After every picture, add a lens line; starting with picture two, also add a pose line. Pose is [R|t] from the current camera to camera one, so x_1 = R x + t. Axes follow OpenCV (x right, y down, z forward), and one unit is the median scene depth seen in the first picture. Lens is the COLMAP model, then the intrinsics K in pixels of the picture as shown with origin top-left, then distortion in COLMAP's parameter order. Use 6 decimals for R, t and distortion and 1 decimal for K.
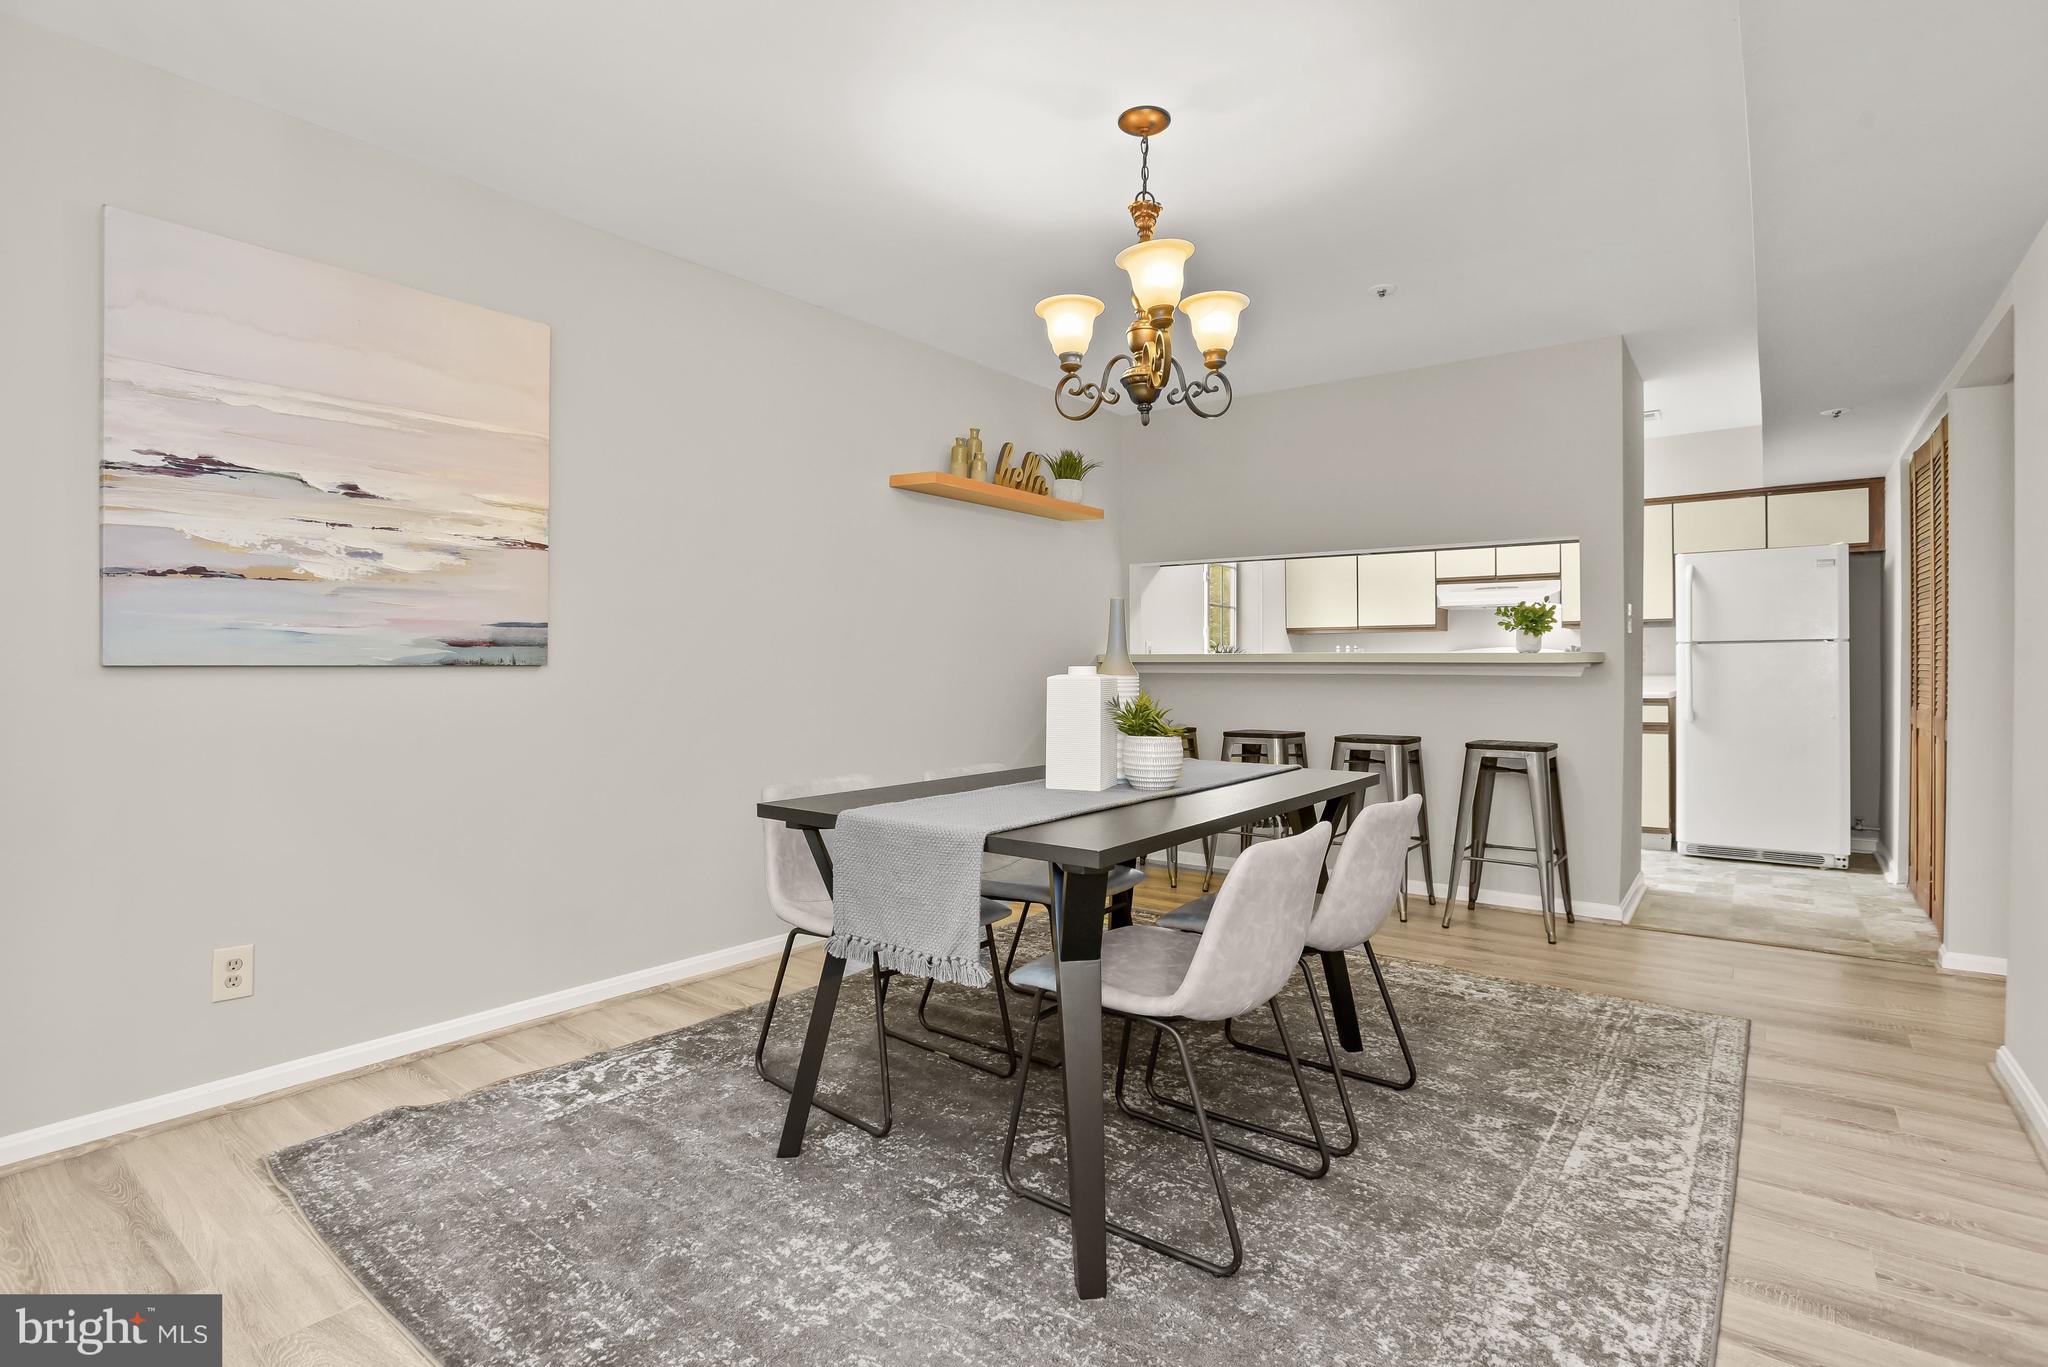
lens RADIAL K [[988.1, 0, 992.5], [0, 988.1, 664.1], [0, 0, 1]] dist [-0.034911, 0.019560]
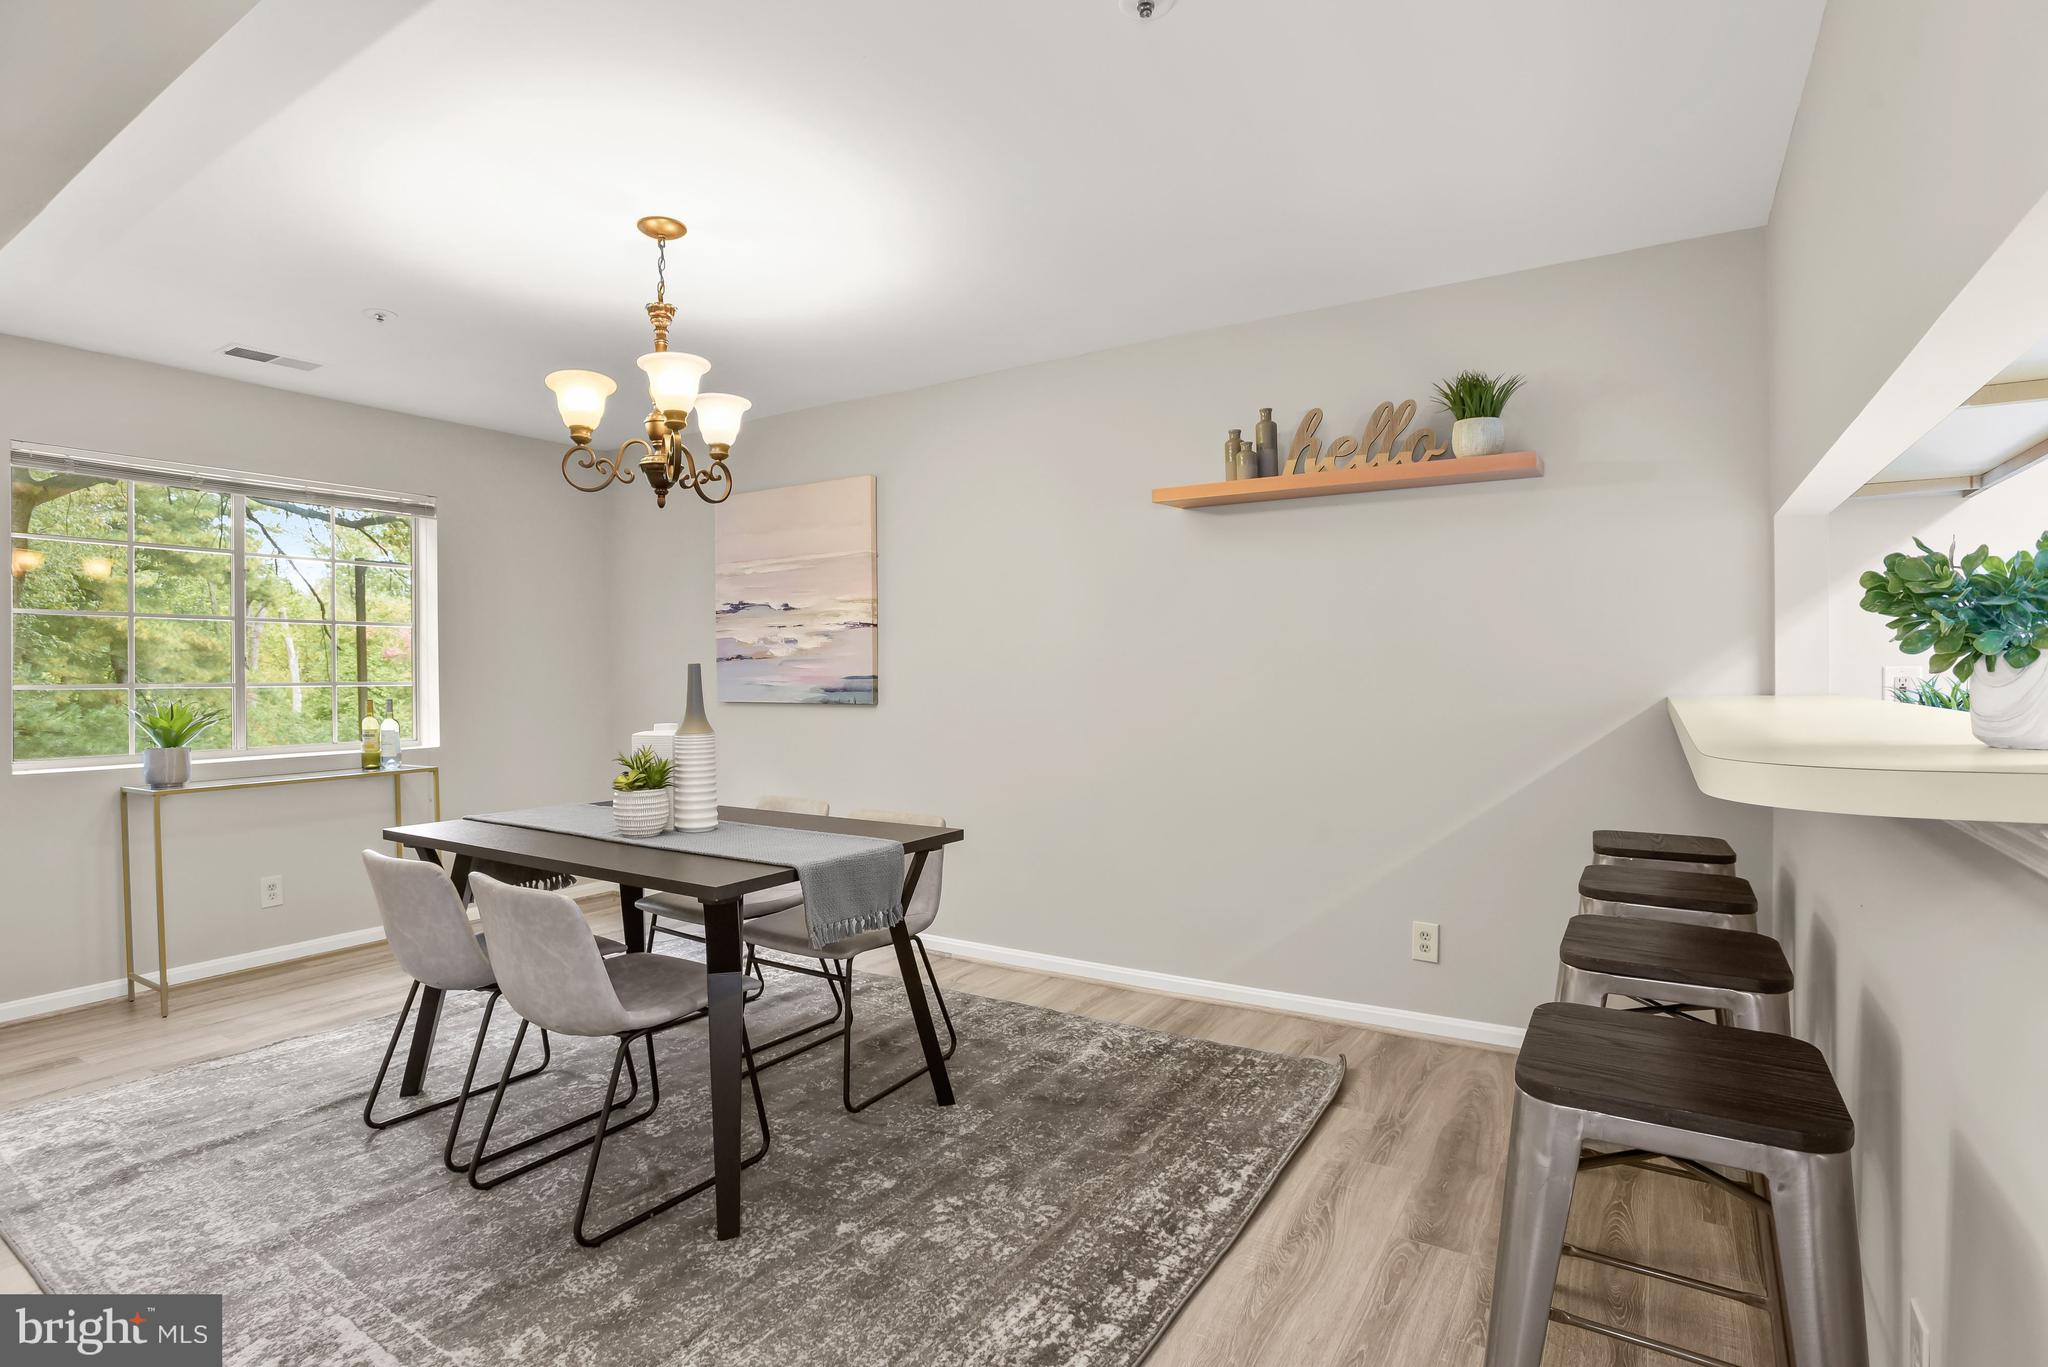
lens RADIAL K [[1005.4, 0, 1032.1], [0, 1005.4, 677.3], [0, 0, 1]] dist [-0.004244, 0.000424]
pose [[0.109726, 0.006018, -0.993944, 1.202382], [0.004013, 0.999971, 0.006497, -0.052982], [0.993954, -0.004702, 0.109699, 1.174962]]
